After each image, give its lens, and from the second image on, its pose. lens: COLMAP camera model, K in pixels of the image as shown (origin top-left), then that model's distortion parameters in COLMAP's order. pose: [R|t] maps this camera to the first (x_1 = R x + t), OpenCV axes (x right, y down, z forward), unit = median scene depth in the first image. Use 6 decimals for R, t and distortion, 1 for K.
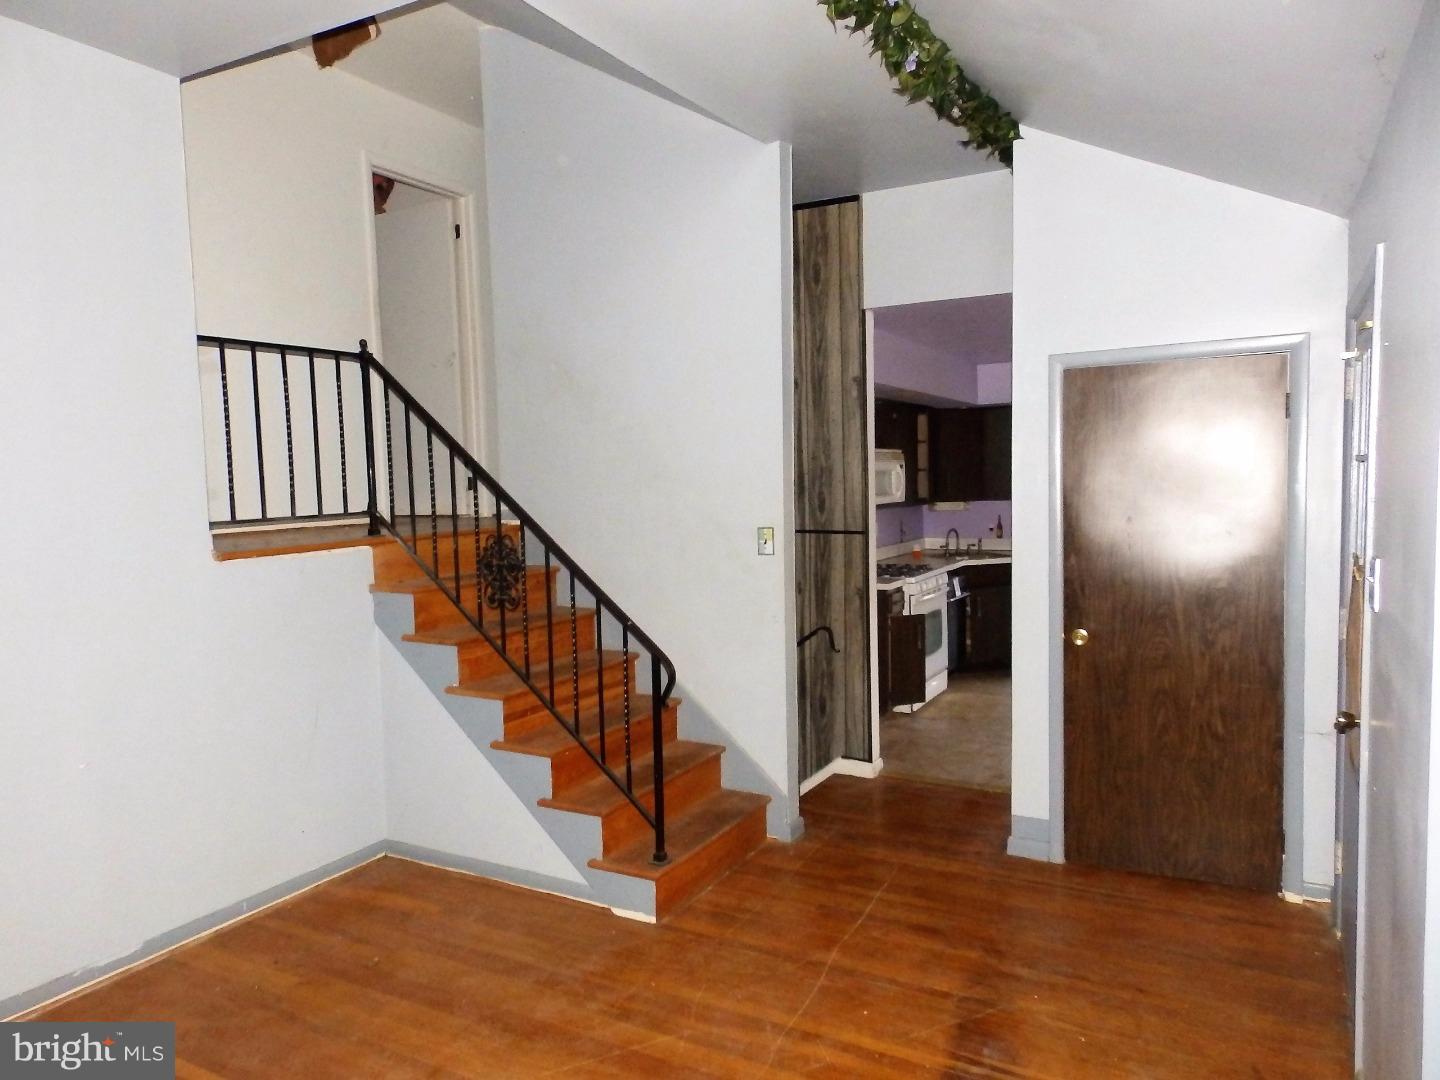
lens RADIAL K [[997.1, 0, 718.6], [0, 997.1, 555.9], [0, 0, 1]] dist [0.001321, -0.001172]
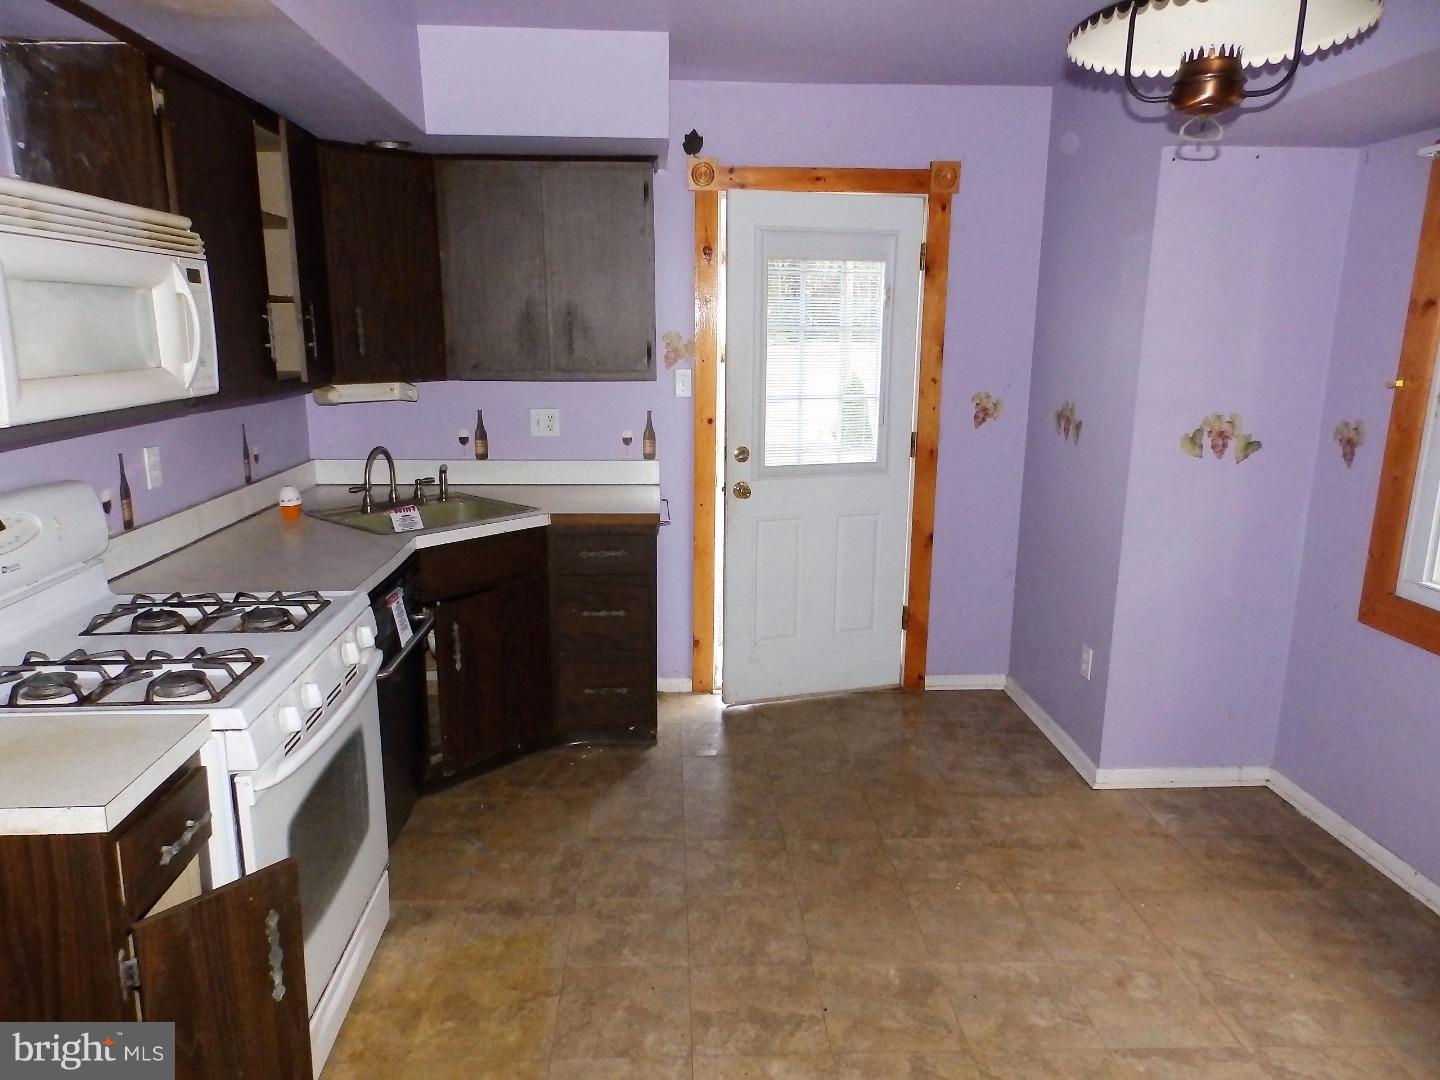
lens RADIAL K [[997.1, 0, 718.6], [0, 997.1, 555.9], [0, 0, 1]] dist [0.001321, -0.001172]
pose [[0.847719, -0.088890, 0.522945, 0.138361], [0.013170, 0.989082, 0.146774, -0.043430], [-0.530283, -0.117536, 0.839634, 0.591248]]
